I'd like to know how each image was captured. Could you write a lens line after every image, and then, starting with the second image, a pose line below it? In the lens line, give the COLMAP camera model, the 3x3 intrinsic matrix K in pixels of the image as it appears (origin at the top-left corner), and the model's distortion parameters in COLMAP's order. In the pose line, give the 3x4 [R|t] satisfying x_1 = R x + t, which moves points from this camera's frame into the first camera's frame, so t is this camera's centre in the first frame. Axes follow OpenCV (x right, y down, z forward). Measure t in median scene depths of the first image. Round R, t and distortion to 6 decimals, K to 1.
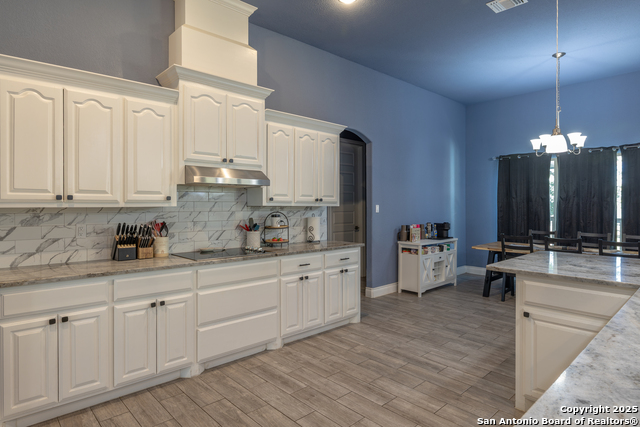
lens RADIAL K [[369.3, 0, 322.0], [0, 369.3, 209.7], [0, 0, 1]] dist [0.004127, -0.000804]
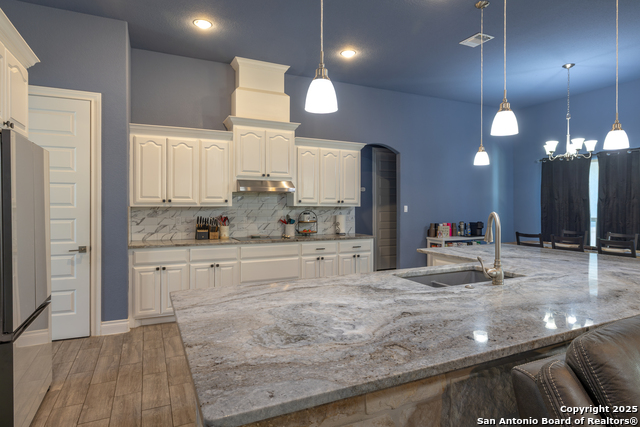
lens RADIAL K [[369.3, 0, 323.3], [0, 369.3, 211.1], [0, 0, 1]] dist [0.004127, -0.000804]
pose [[0.953376, 0.004916, -0.301745, 0.378516], [-0.004994, 0.999987, 0.000512, 0.007518], [0.301744, 0.001019, 0.953388, -0.311581]]
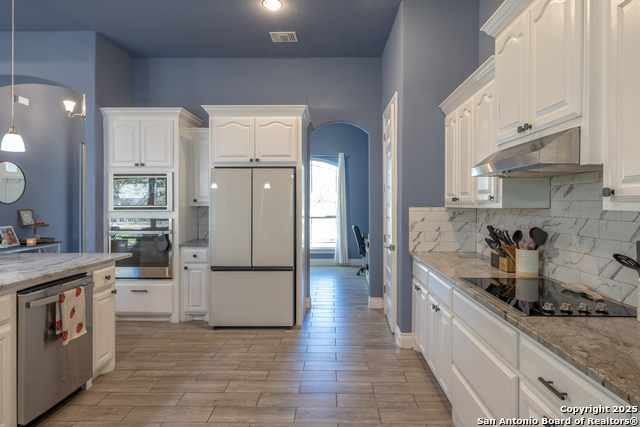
lens RADIAL K [[369.3, 0, 323.0], [0, 369.3, 209.2], [0, 0, 1]] dist [0.004127, -0.000804]
pose [[-0.706155, 0.003023, -0.708051, 0.332905], [-0.016328, 0.999655, 0.020551, -0.013712], [0.707869, 0.026073, -0.705862, 1.093599]]
